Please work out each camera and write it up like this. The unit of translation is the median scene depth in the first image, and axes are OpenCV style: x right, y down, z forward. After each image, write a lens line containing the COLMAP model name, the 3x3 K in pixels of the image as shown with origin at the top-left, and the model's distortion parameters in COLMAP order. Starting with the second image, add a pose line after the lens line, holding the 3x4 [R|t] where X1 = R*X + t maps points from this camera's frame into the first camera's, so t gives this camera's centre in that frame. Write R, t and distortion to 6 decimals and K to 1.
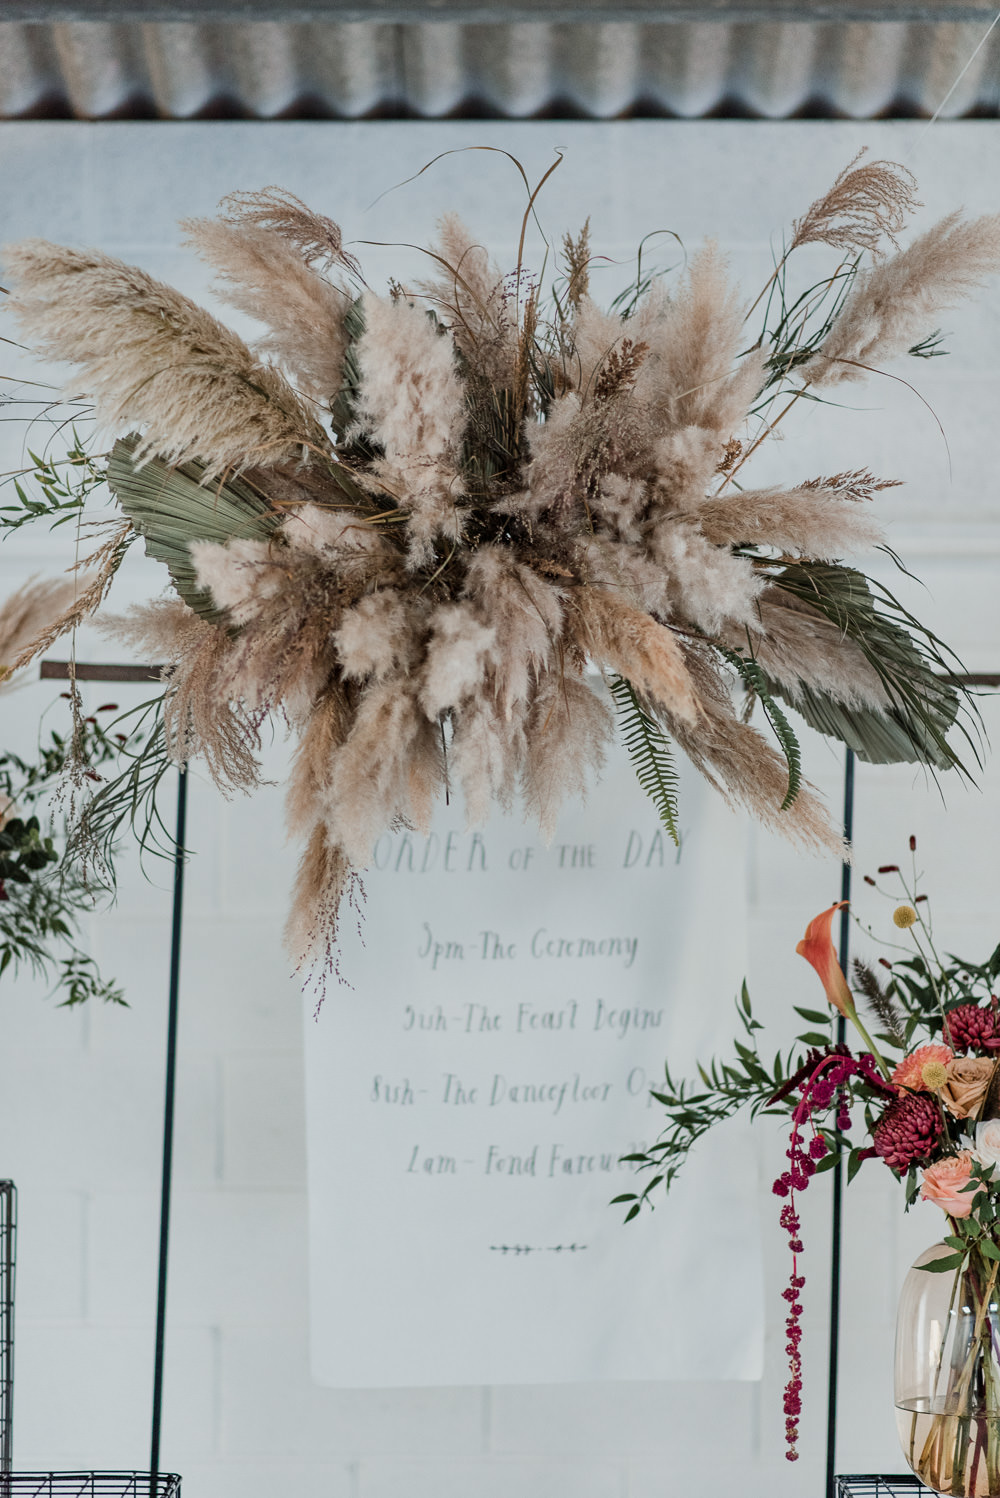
lens RADIAL K [[3703.7, 0, 504.5], [0, 3703.7, 777.6], [0, 0, 1]] dist [0.027542, 0.000000]
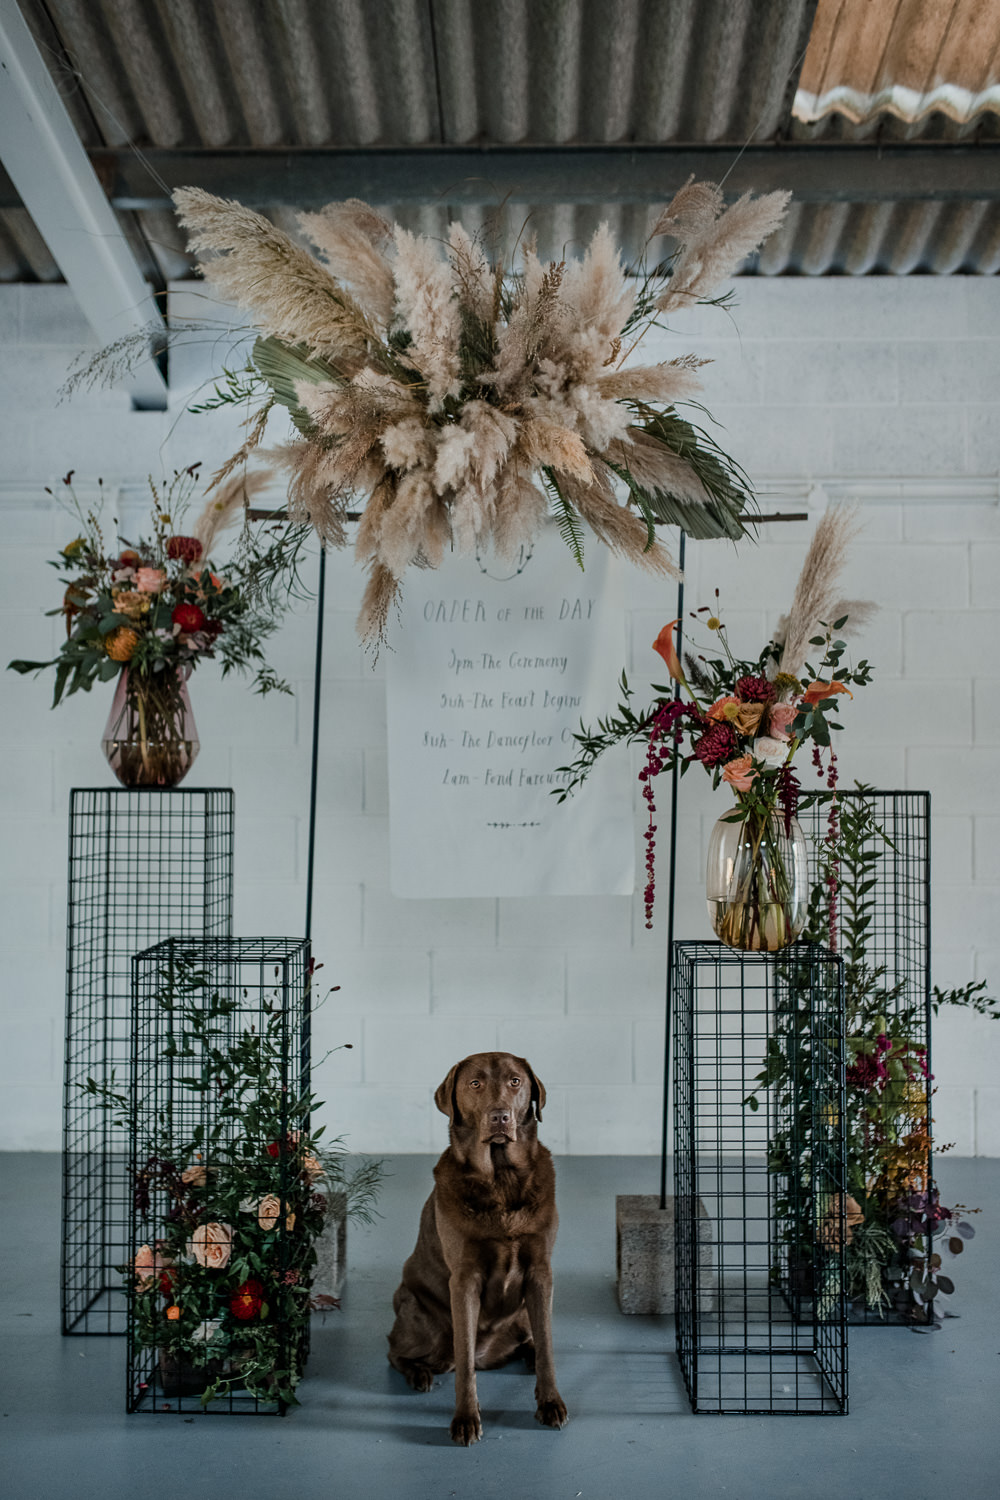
lens RADIAL K [[1586.9, 0, 506.8], [0, 1586.9, 731.4], [0, 0, 1]] dist [0.011344, 0.000000]
pose [[0.999901, -0.000461, -0.014095, 0.020592], [0.000861, 0.999597, 0.028387, 0.069718], [0.014076, -0.028396, 0.999498, 0.247461]]
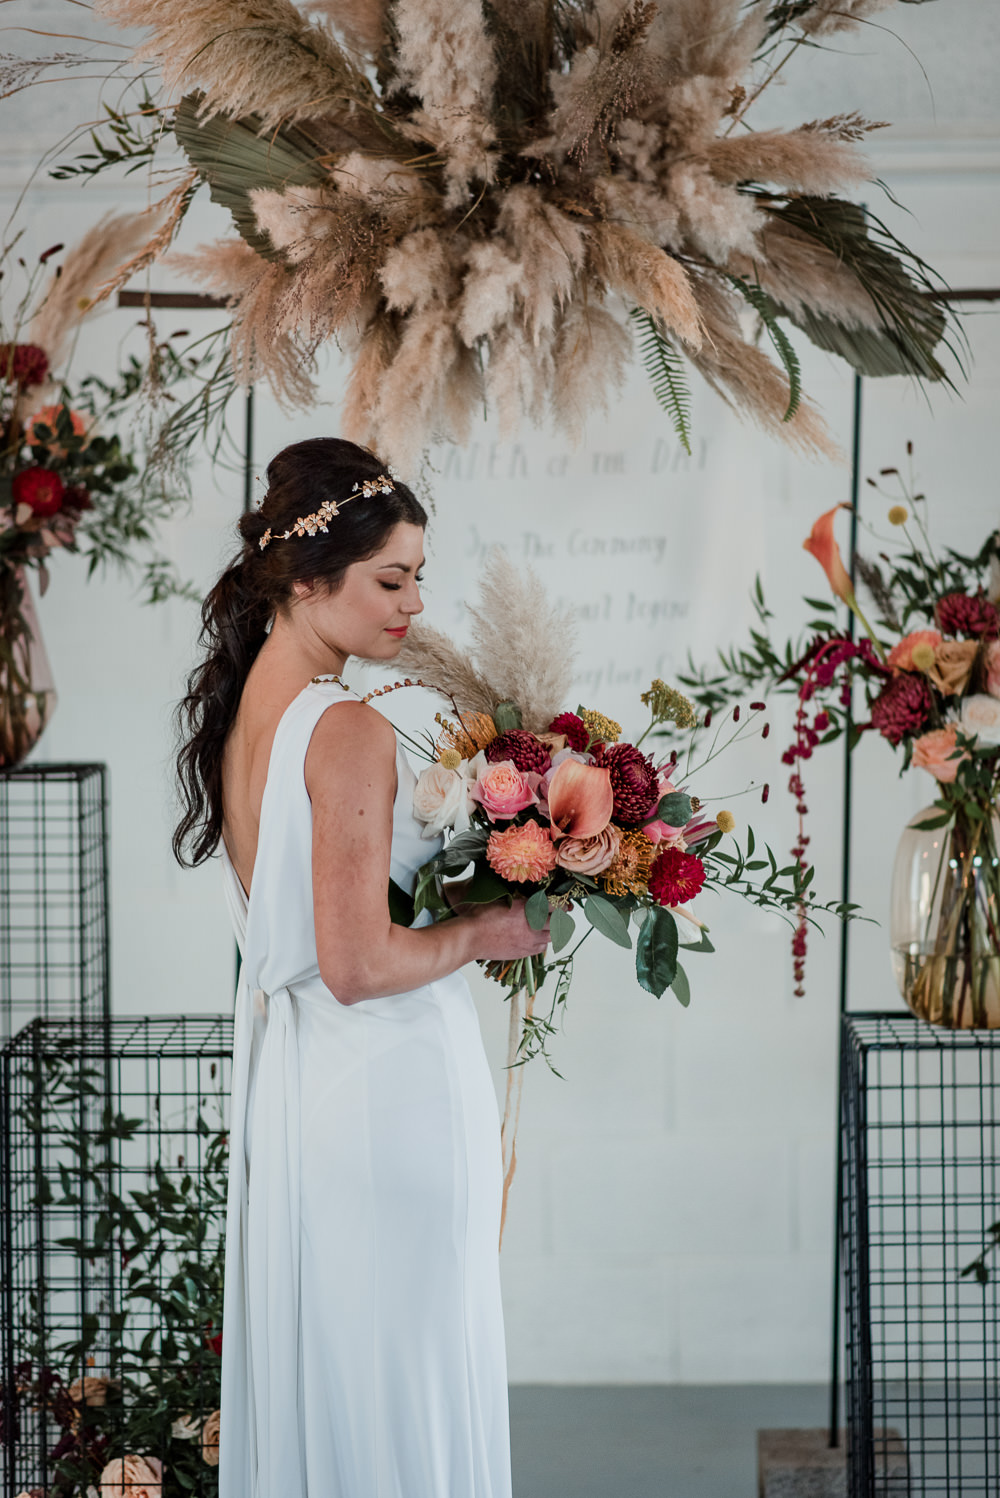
lens RADIAL K [[3703.7, 0, 510.3], [0, 3703.7, 742.1], [0, 0, 1]] dist [0.027542, 0.000000]
pose [[0.999730, -0.012268, -0.019719, 0.012951], [0.014170, 0.994946, 0.099411, -0.007174], [0.018400, -0.099664, 0.994851, -0.121846]]
